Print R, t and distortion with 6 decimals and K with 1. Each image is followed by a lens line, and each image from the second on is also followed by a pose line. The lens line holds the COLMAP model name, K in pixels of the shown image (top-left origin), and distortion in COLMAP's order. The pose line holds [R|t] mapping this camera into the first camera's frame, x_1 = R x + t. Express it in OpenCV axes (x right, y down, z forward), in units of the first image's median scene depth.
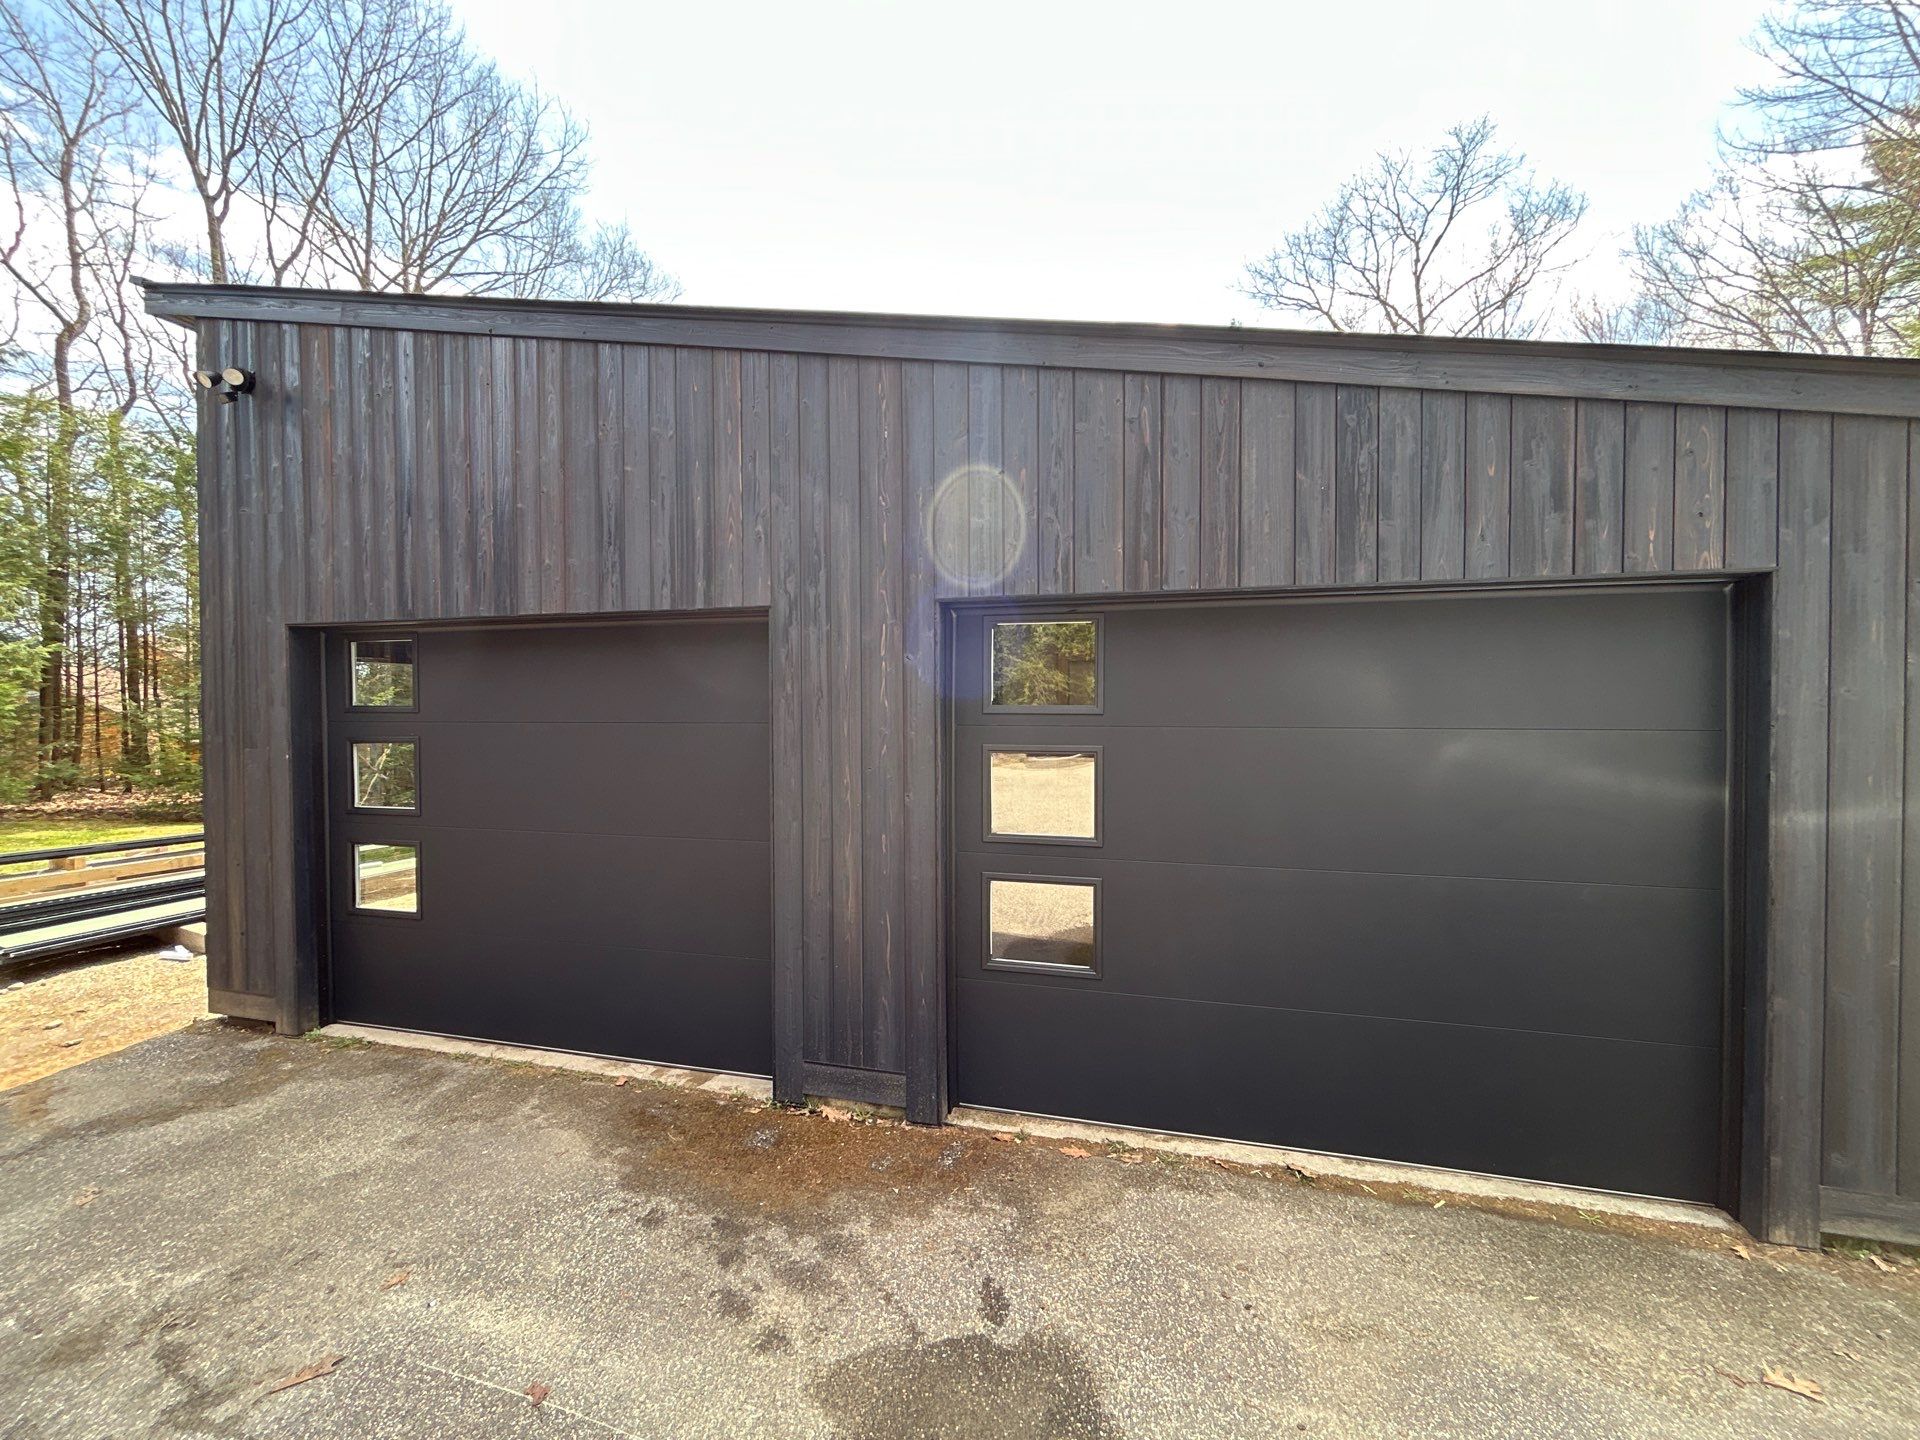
lens RADIAL K [[783.3, 0, 958.8], [0, 783.3, 721.3], [0, 0, 1]] dist [0.000708, -0.000365]
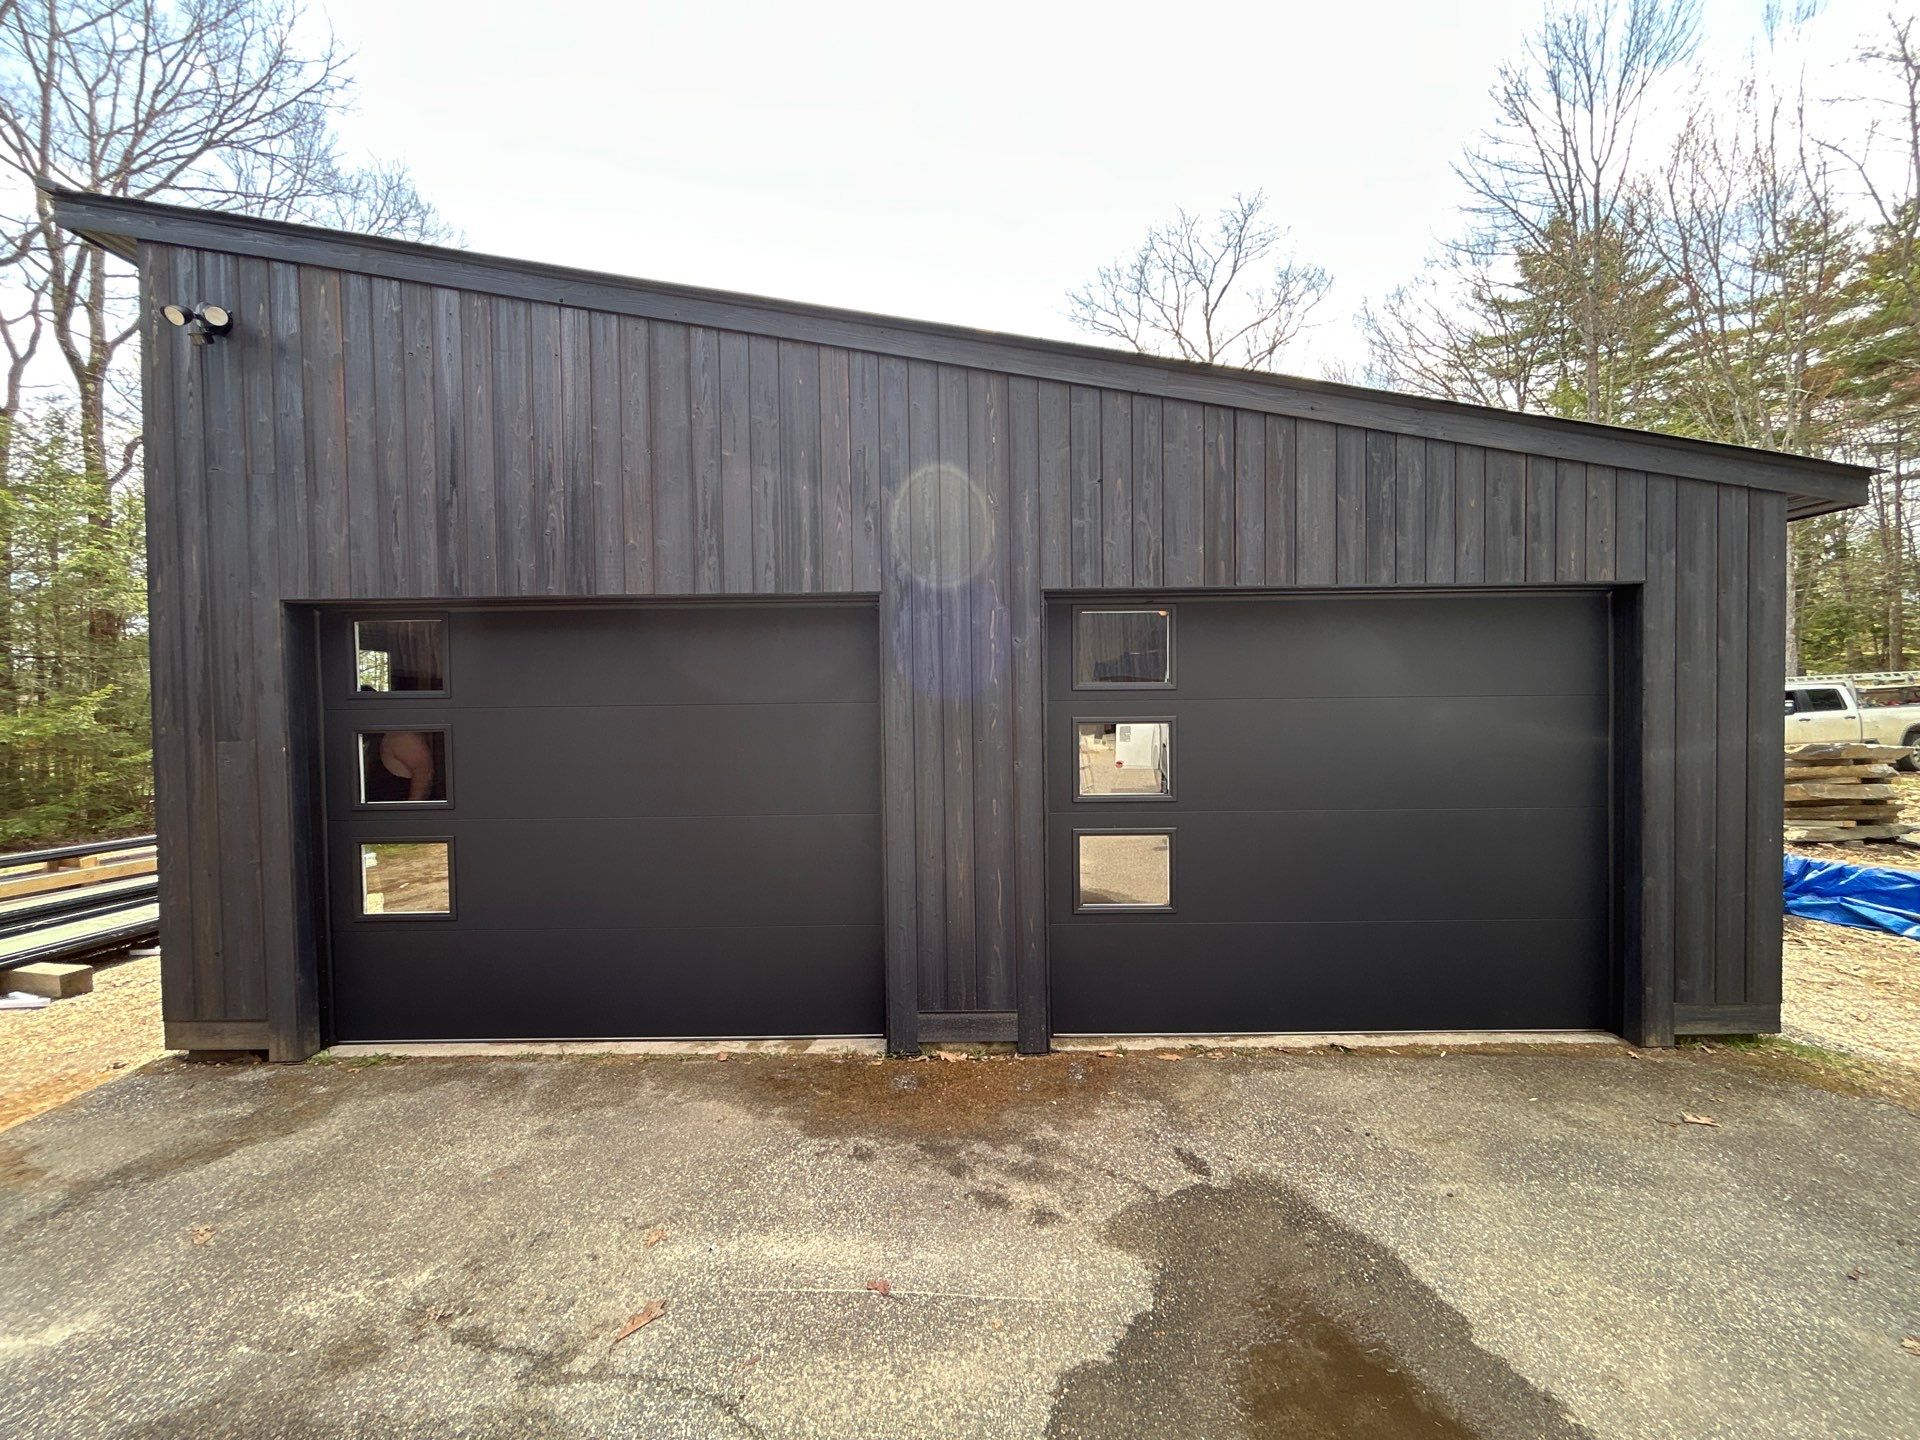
lens RADIAL K [[783.3, 0, 964.2], [0, 783.3, 719.3], [0, 0, 1]] dist [0.000708, -0.000365]
pose [[0.968198, -0.016766, 0.249621, -0.407352], [0.016635, 0.999858, 0.002633, 0.027061], [-0.249630, 0.001603, 0.968340, -0.067320]]
